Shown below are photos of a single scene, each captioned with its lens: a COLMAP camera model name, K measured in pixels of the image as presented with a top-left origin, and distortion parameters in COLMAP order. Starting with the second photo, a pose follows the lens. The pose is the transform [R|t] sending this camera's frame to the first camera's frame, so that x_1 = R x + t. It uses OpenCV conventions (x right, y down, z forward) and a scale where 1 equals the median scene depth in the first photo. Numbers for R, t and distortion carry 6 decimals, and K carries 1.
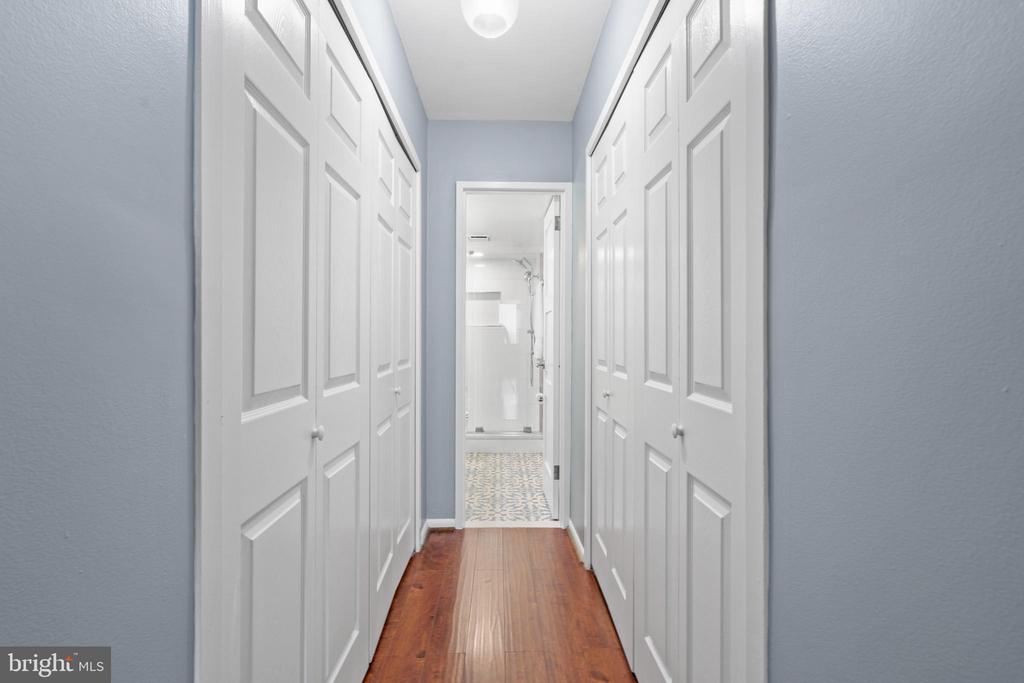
lens RADIAL K [[469.8, 0, 512.0], [0, 469.8, 341.5], [0, 0, 1]] dist [-0.003341, 0.000872]
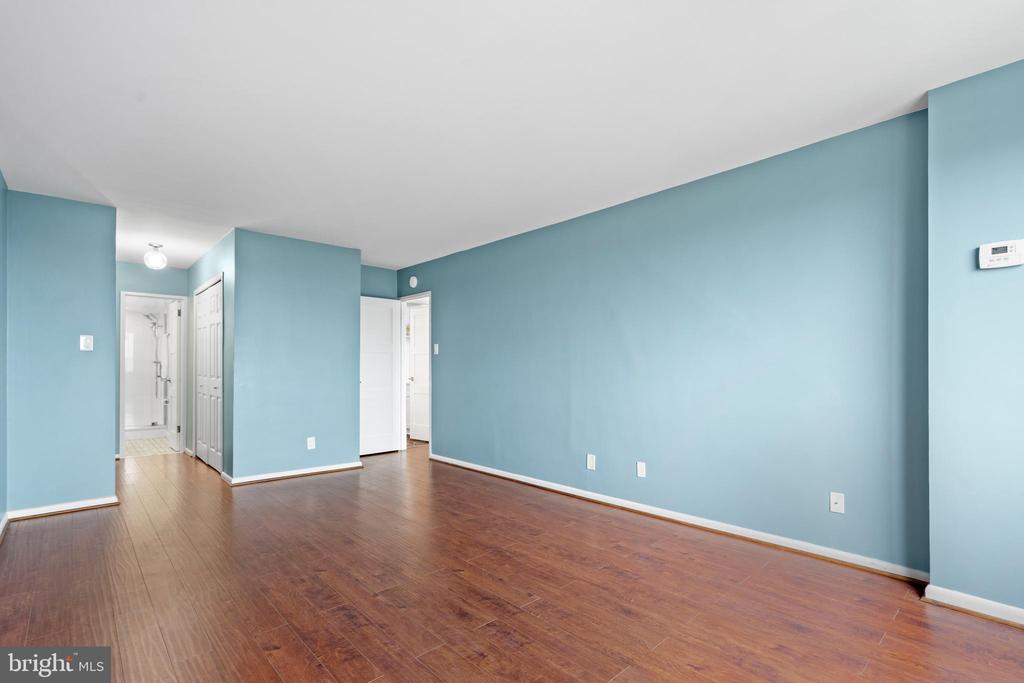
lens RADIAL K [[472.6, 0, 505.3], [0, 472.6, 351.3], [0, 0, 1]] dist [0.000305, 0.000845]
pose [[0.755193, 0.004706, 0.655486, -0.133410], [0.015345, 0.999573, -0.024855, 0.000843], [-0.655323, 0.028829, 0.754798, -1.104598]]
